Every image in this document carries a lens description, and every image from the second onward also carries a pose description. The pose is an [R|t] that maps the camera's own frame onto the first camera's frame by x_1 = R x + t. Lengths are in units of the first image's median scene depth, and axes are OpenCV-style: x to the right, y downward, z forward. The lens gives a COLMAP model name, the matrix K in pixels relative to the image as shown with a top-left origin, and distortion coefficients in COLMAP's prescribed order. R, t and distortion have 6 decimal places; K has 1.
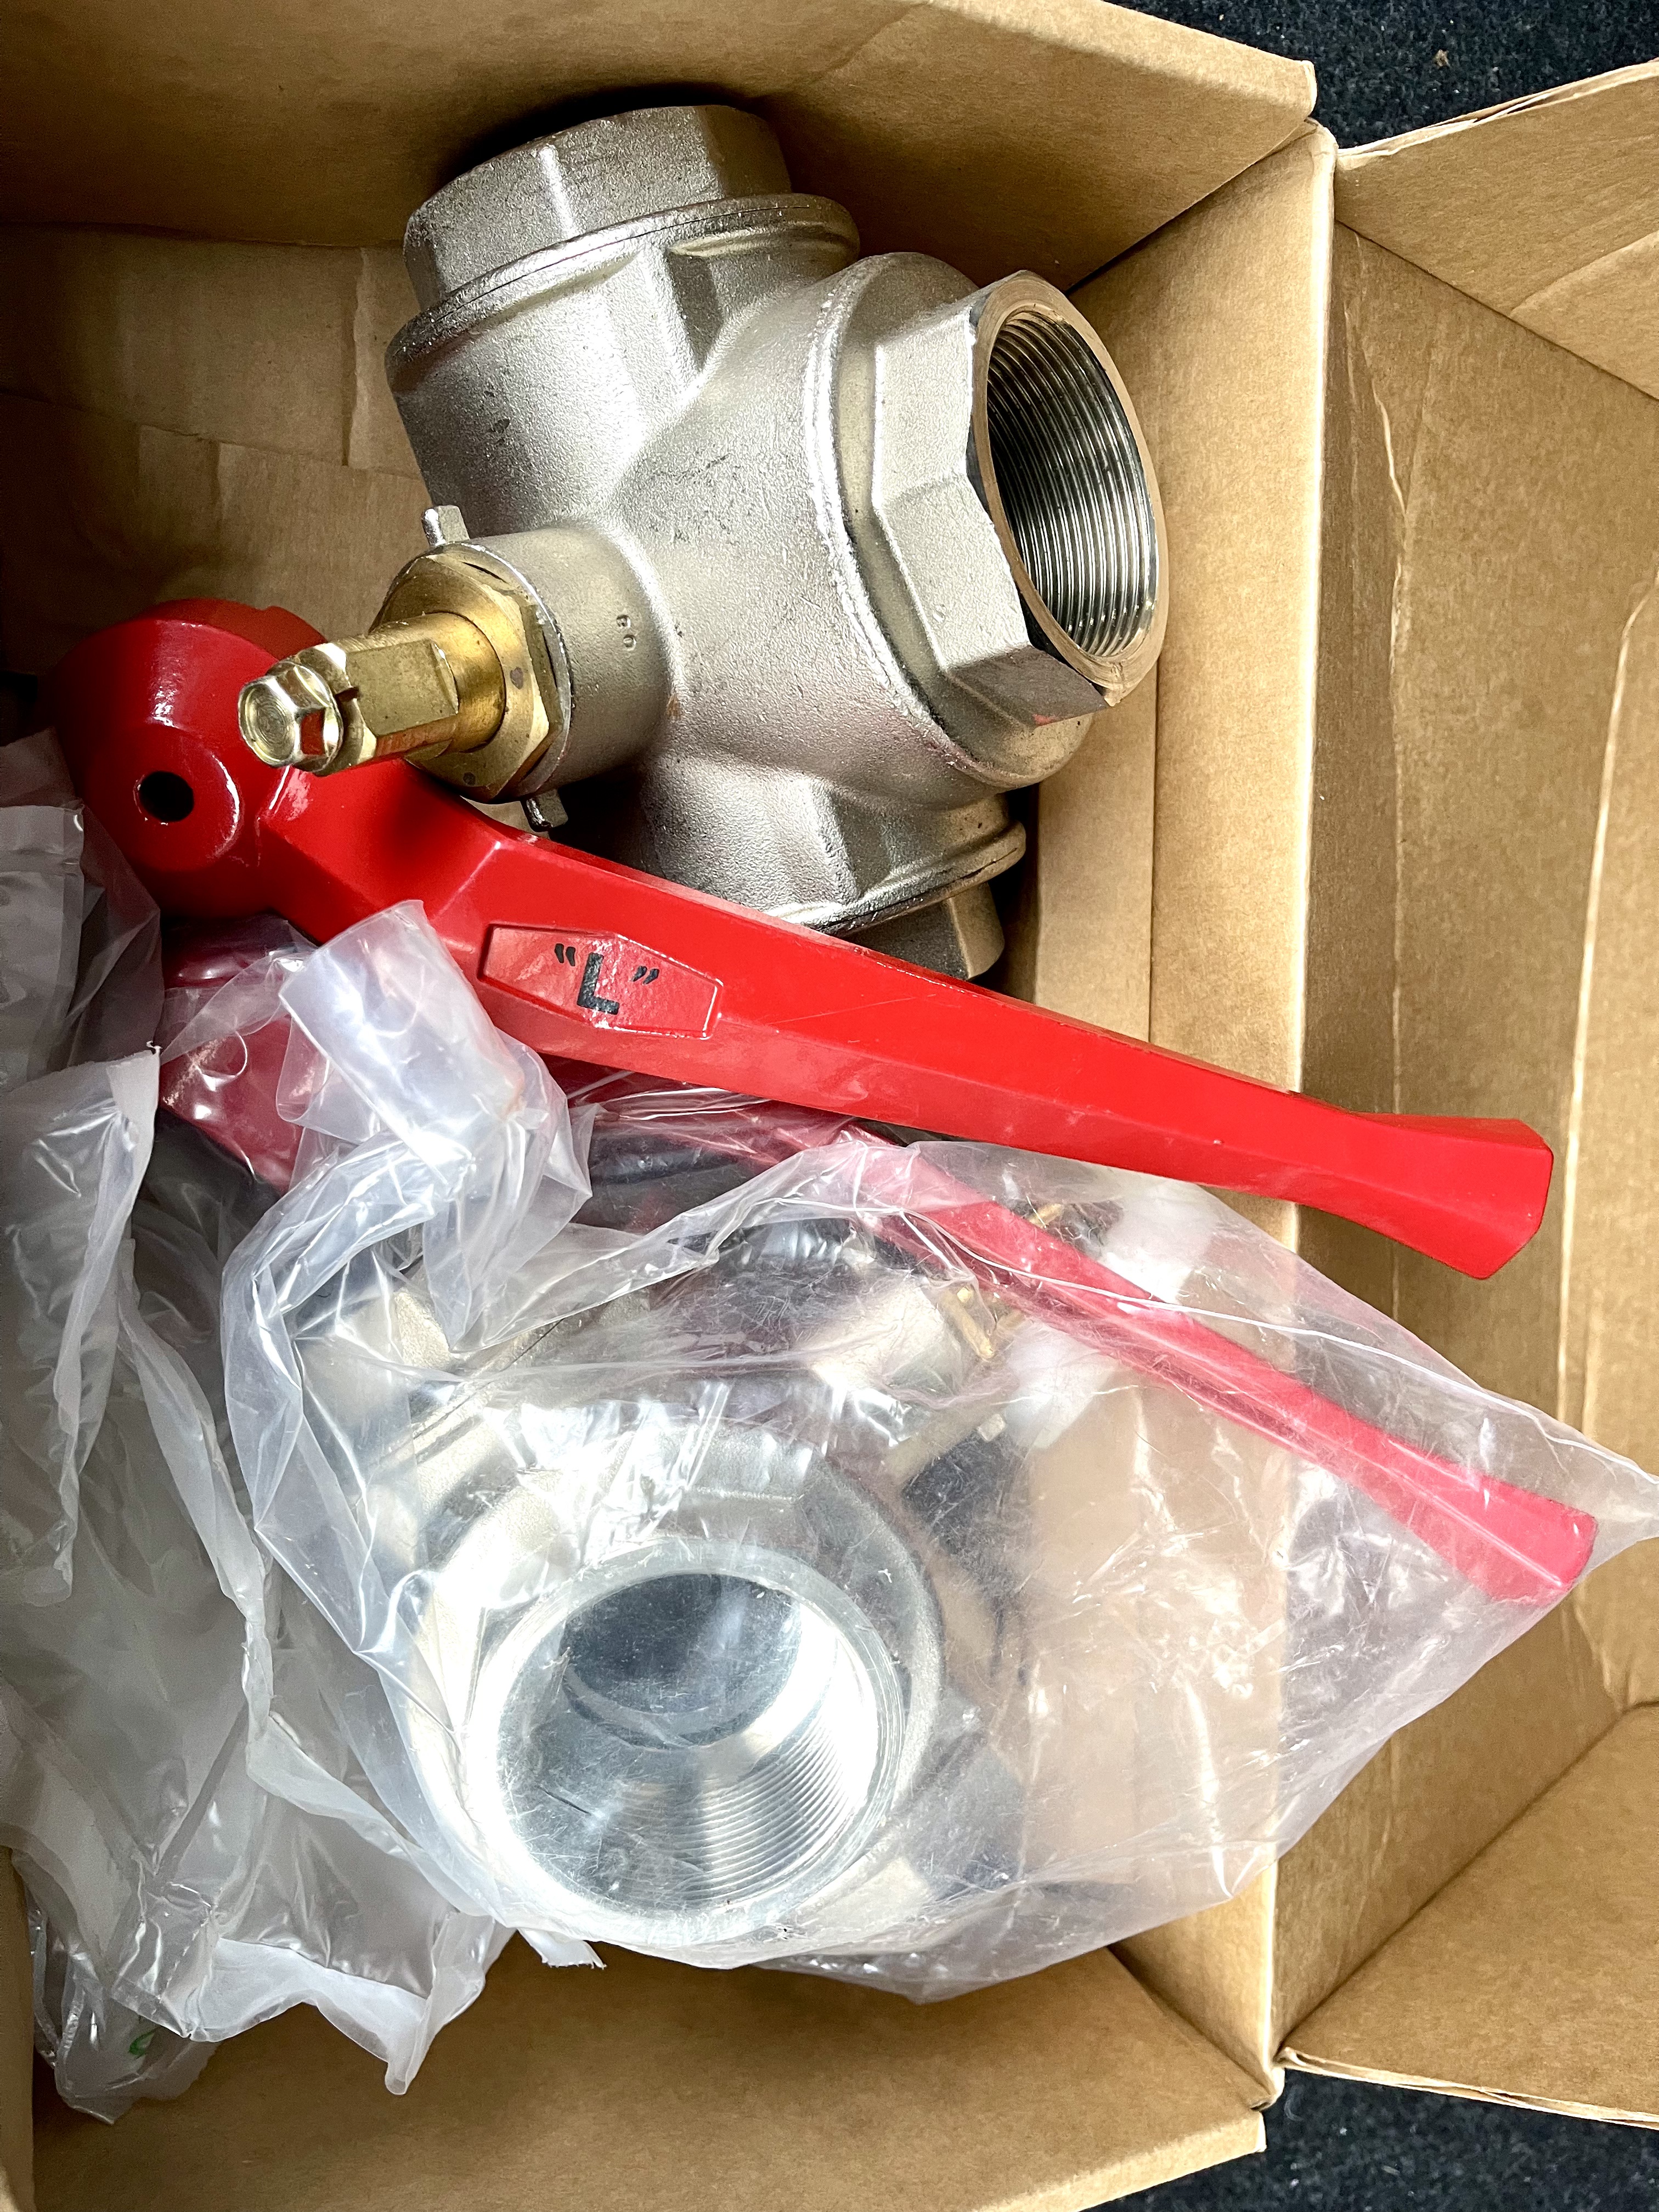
lens RADIAL K [[1602.5, 0, 830.4], [0, 1602.5, 1115.9], [0, 0, 1]] dist [0.011472, -0.022461]
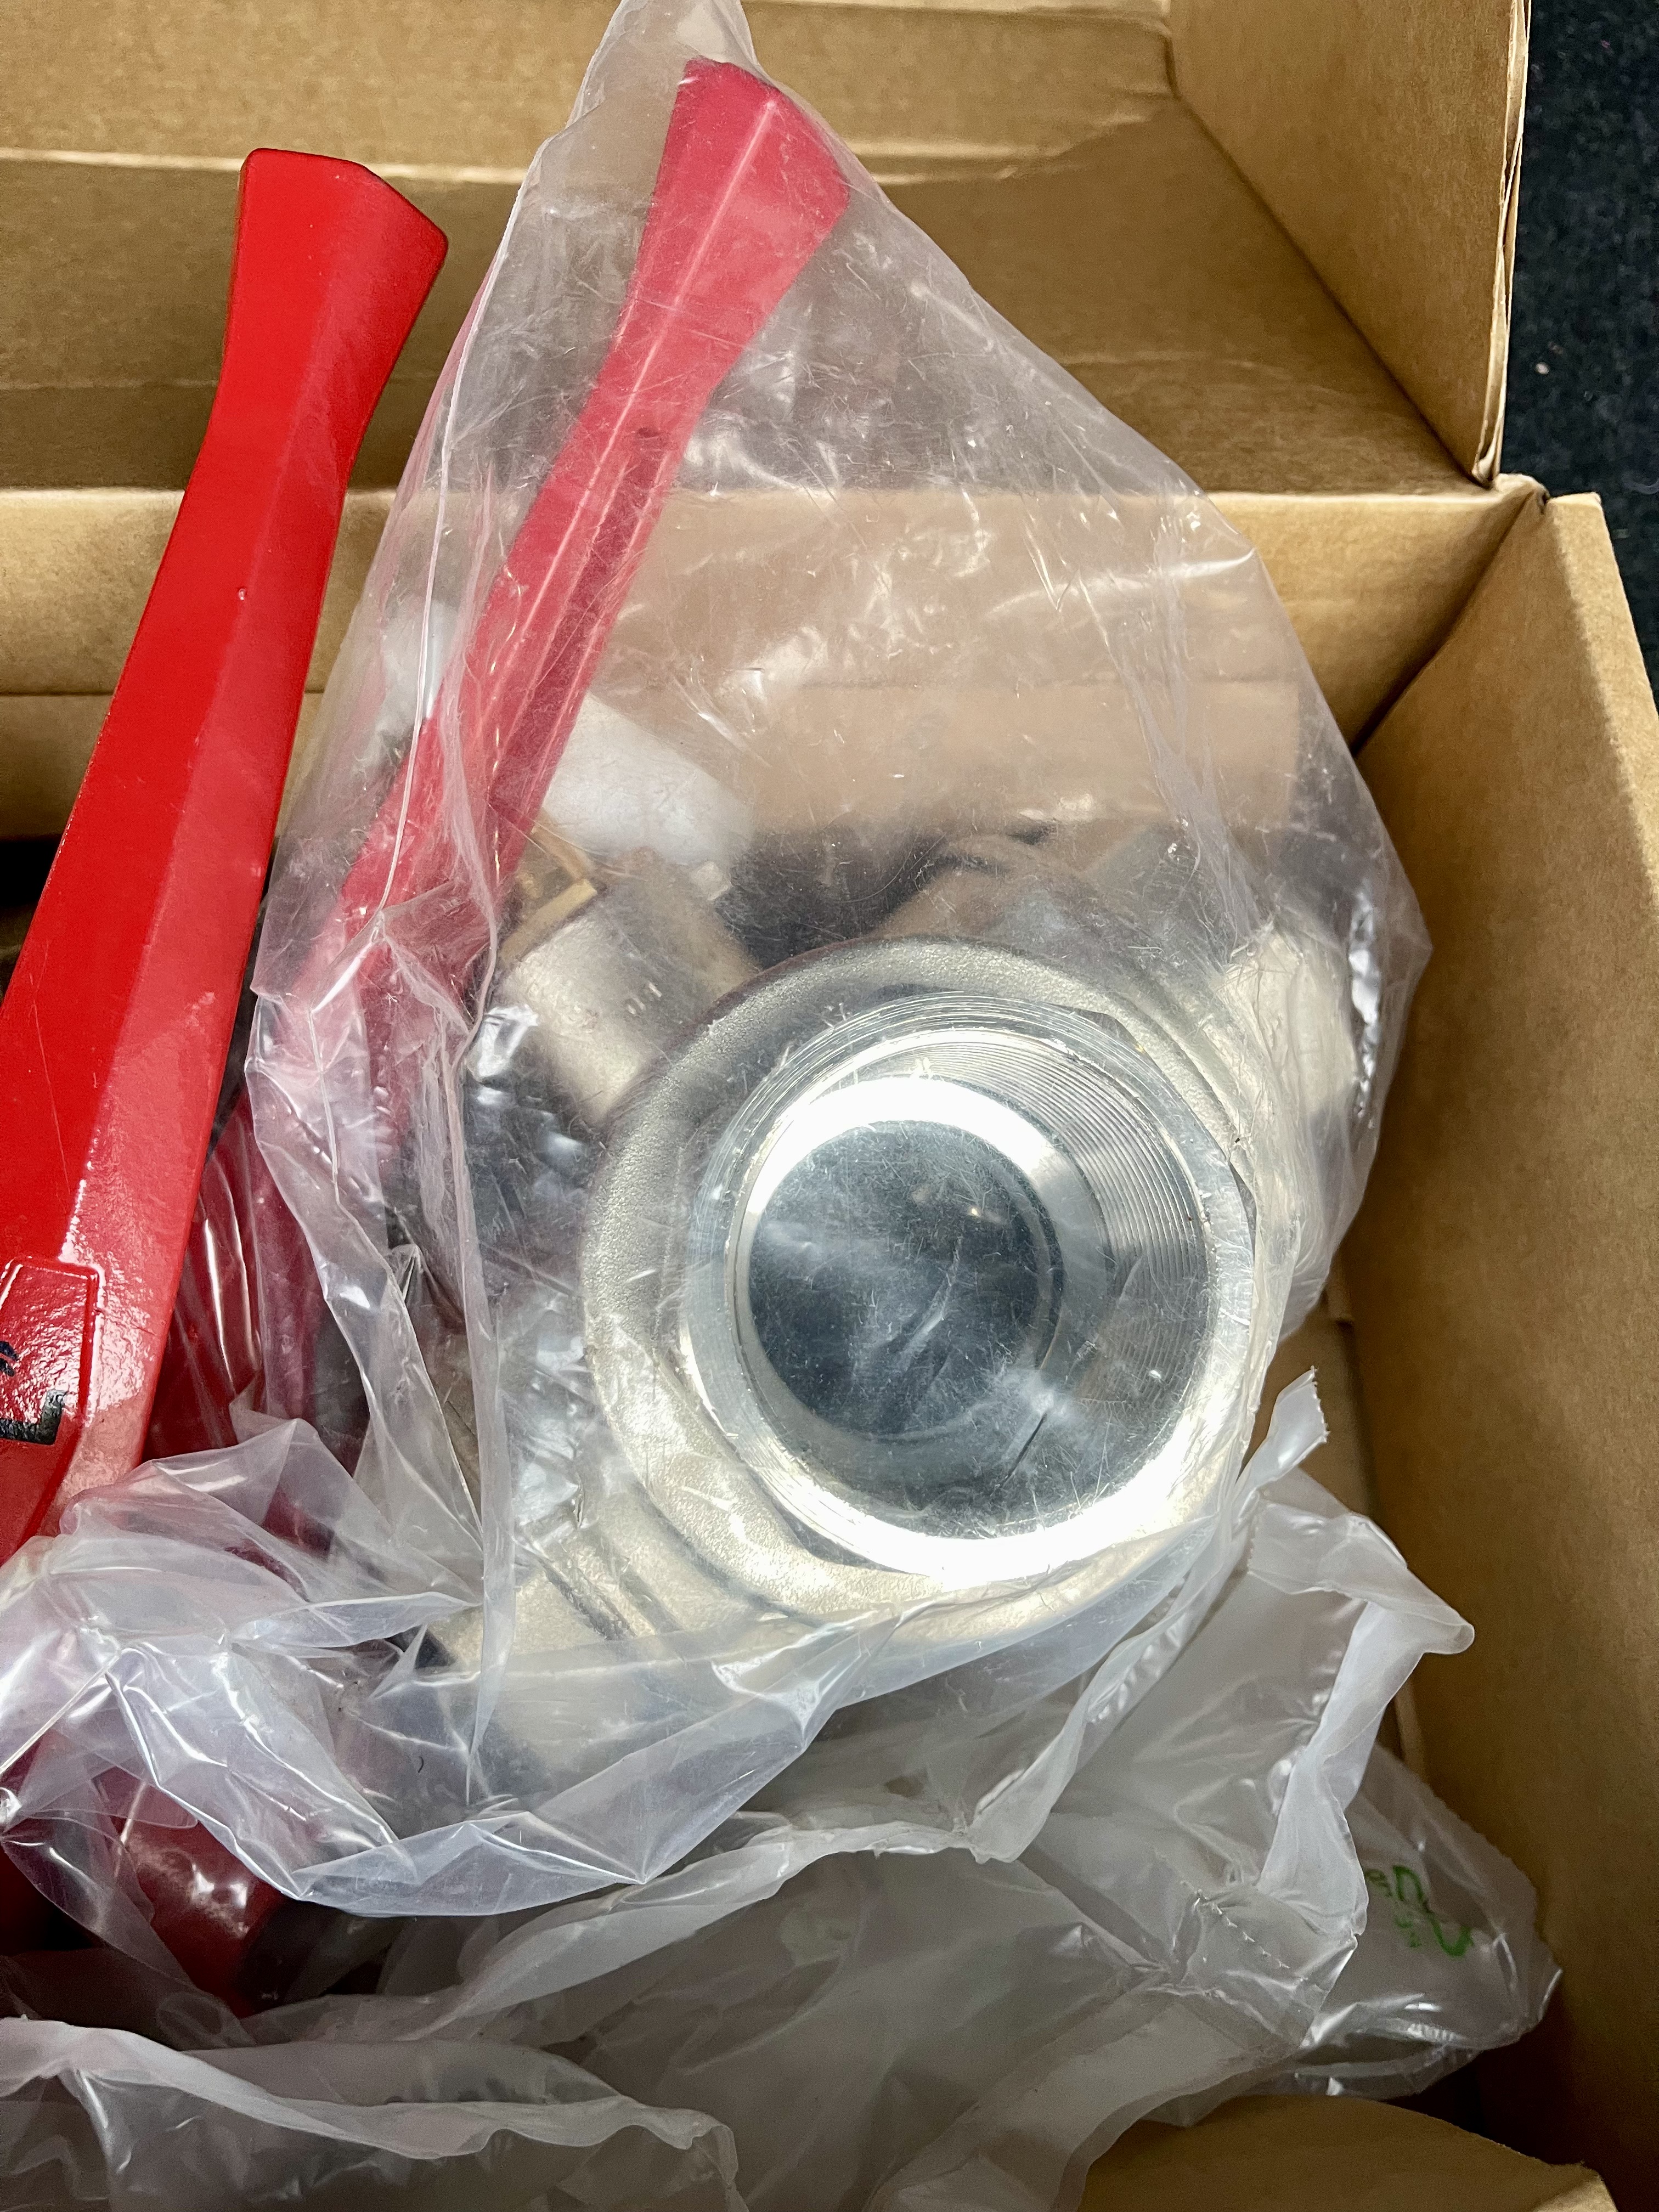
lens RADIAL K [[1602.5, 0, 833.4], [0, 1602.5, 1110.3], [0, 0, 1]] dist [0.011472, -0.022461]
pose [[-0.030025, -0.998336, -0.049229, 0.028768], [0.999485, -0.029430, -0.012769, 0.328622], [0.011299, -0.049587, 0.998706, 0.247726]]
